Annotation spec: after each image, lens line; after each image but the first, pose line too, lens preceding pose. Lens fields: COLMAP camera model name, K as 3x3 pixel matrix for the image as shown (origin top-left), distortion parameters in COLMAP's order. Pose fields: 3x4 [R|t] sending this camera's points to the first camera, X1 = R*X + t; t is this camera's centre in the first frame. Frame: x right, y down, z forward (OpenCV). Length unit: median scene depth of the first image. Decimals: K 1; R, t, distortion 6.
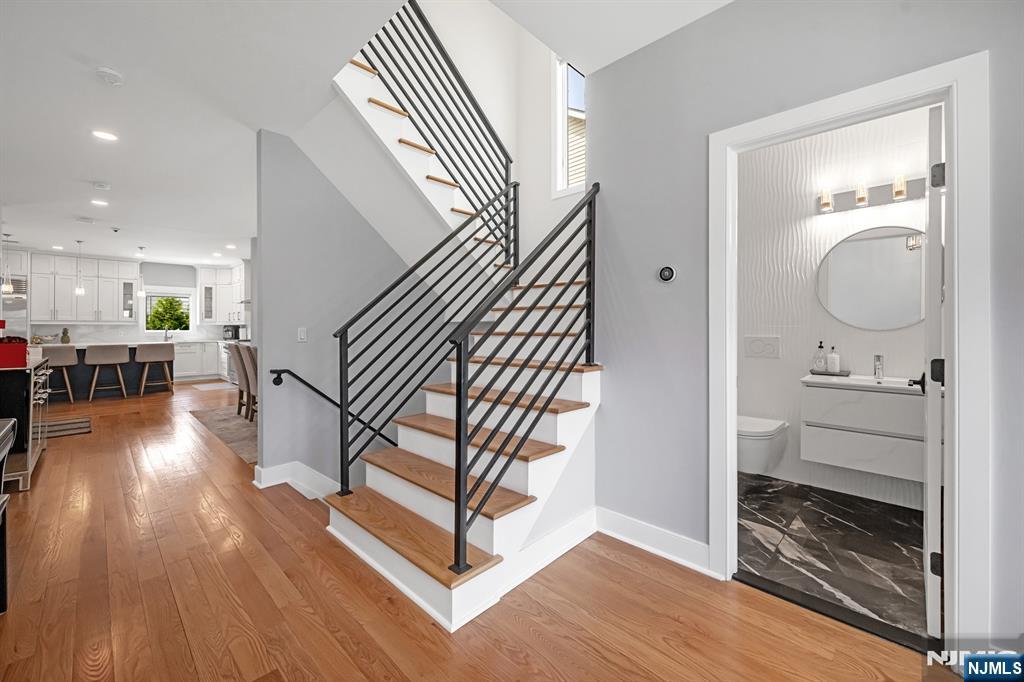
lens RADIAL K [[410.5, 0, 509.2], [0, 410.5, 327.9], [0, 0, 1]] dist [-0.003381, 0.000695]
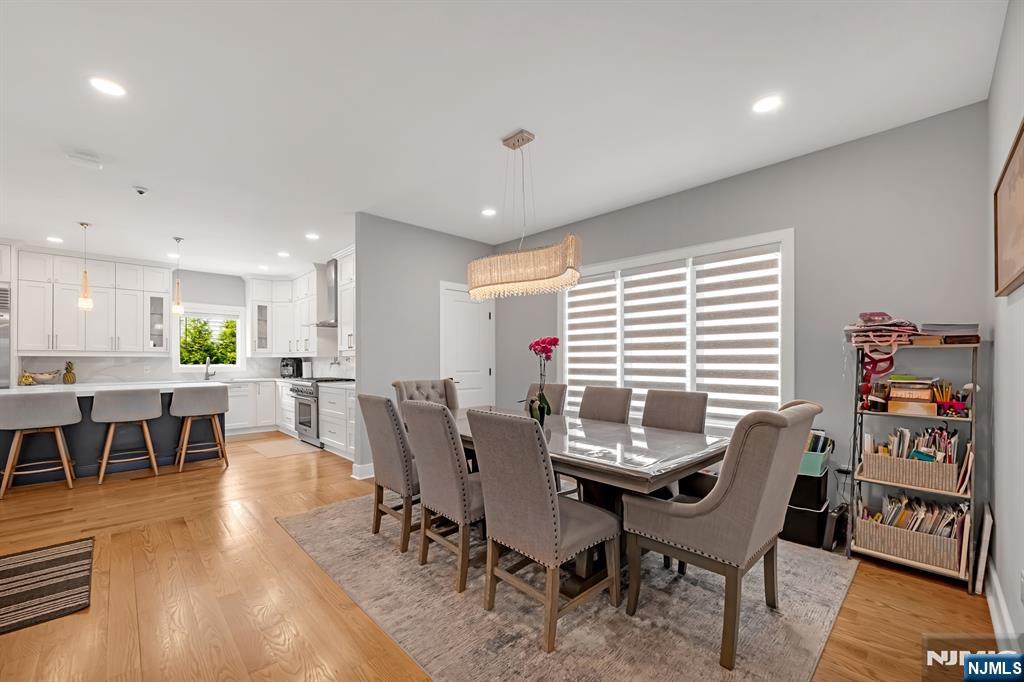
lens RADIAL K [[406.9, 0, 503.5], [0, 406.9, 363.0], [0, 0, 1]] dist [-0.003345, 0.000332]
pose [[0.999438, 0.001285, -0.033494, -0.389979], [-0.001062, 0.999977, 0.006692, -0.003169], [0.033501, -0.006652, 0.999417, 0.402423]]
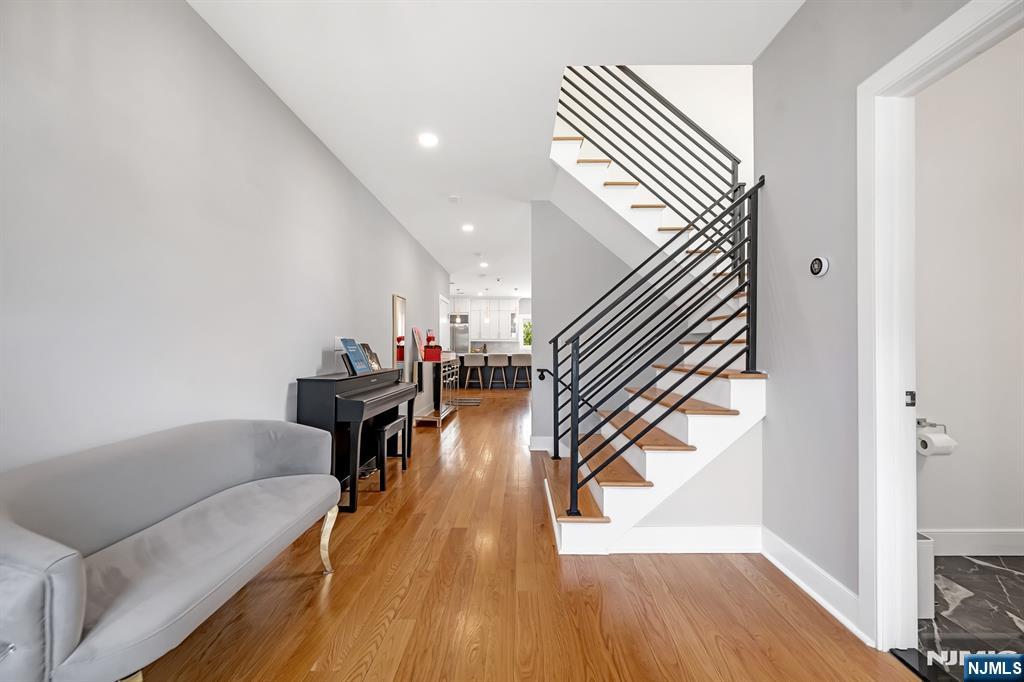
lens RADIAL K [[406.9, 0, 510.1], [0, 406.9, 341.1], [0, 0, 1]] dist [-0.003345, 0.000332]
pose [[0.680774, -0.008900, -0.732439, 0.174567], [0.000264, 0.999929, -0.011905, 0.010517], [0.732493, 0.007911, 0.680728, -0.012764]]
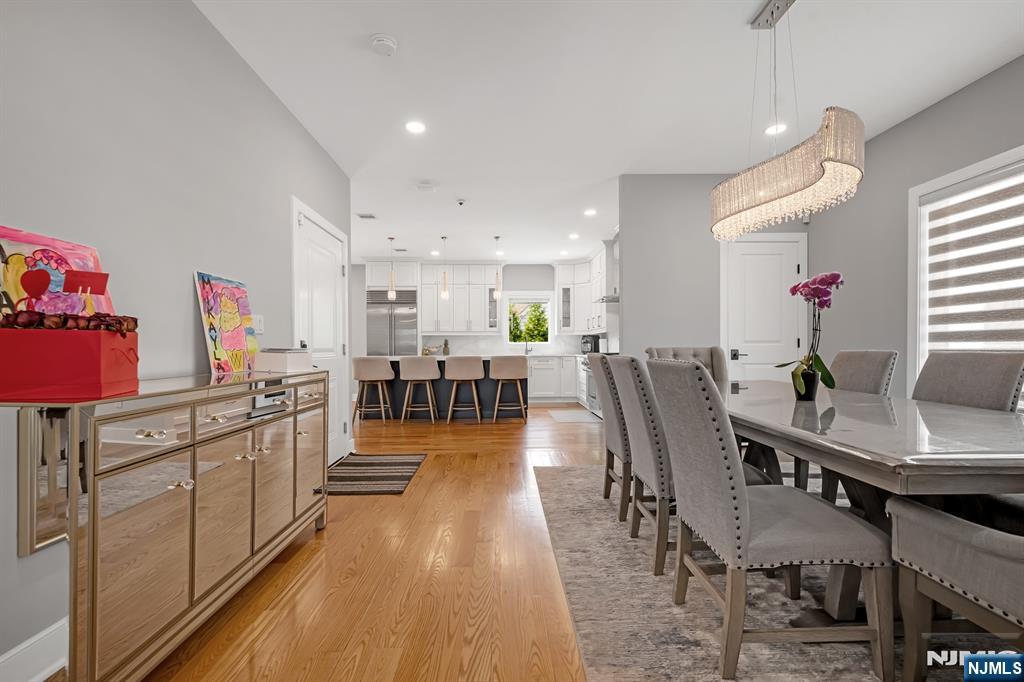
lens RADIAL K [[430.6, 0, 513.5], [0, 430.6, 354.1], [0, 0, 1]] dist [-0.003385, -0.000083]
pose [[0.718709, 0.007274, -0.695272, -0.306313], [0.004759, 0.999870, 0.015380, 0.023585], [0.695294, -0.014363, 0.718582, 0.443861]]
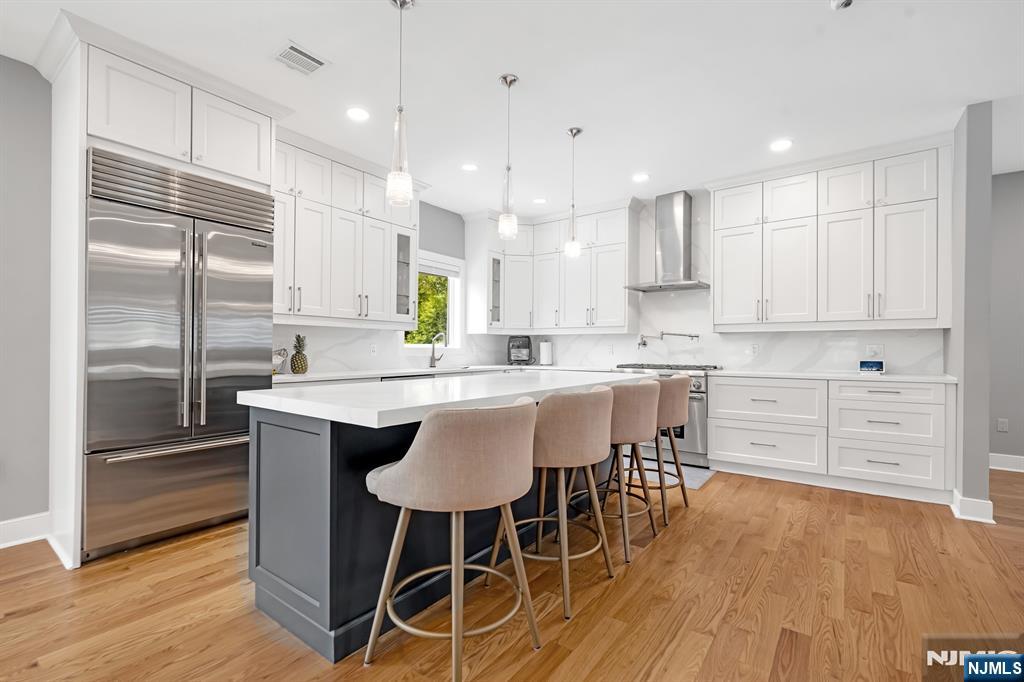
lens RADIAL K [[430.6, 0, 508.5], [0, 430.6, 346.0], [0, 0, 1]] dist [-0.003385, -0.000083]
pose [[0.988862, 0.012299, 0.148324, -1.114574], [-0.012072, 0.999924, -0.002431, 0.011278], [-0.148343, 0.000613, 0.988936, 0.661818]]
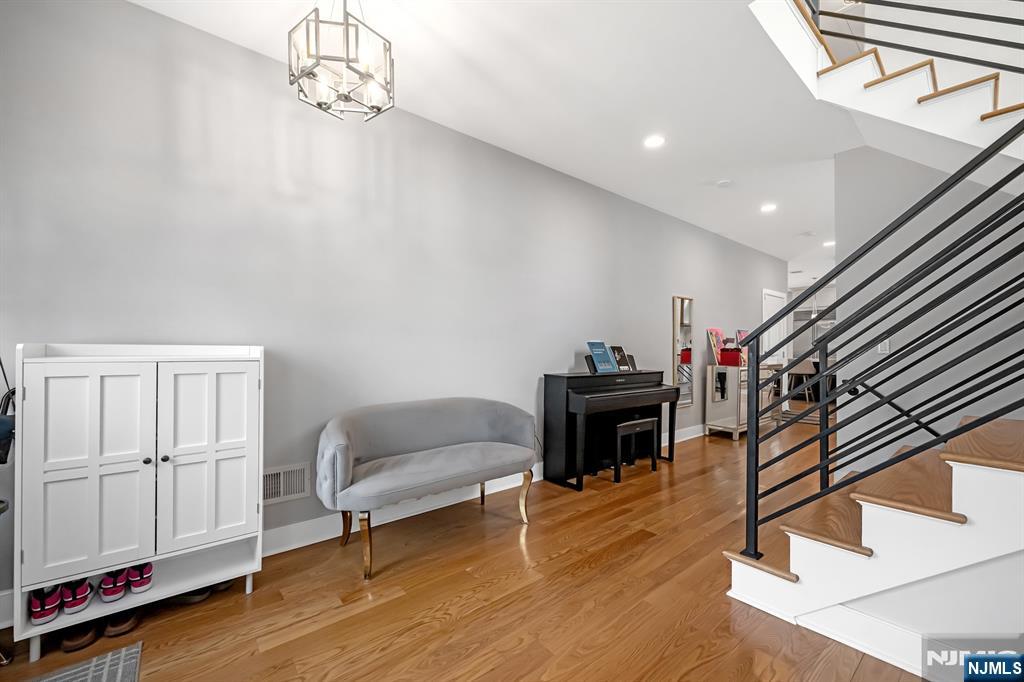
lens RADIAL K [[410.5, 0, 506.4], [0, 410.5, 345.4], [0, 0, 1]] dist [-0.003381, 0.000695]
pose [[-0.117456, -0.009100, -0.993036, 0.253035], [-0.000289, 0.999958, -0.009129, 0.011397], [0.993078, -0.000785, -0.117454, 0.119868]]
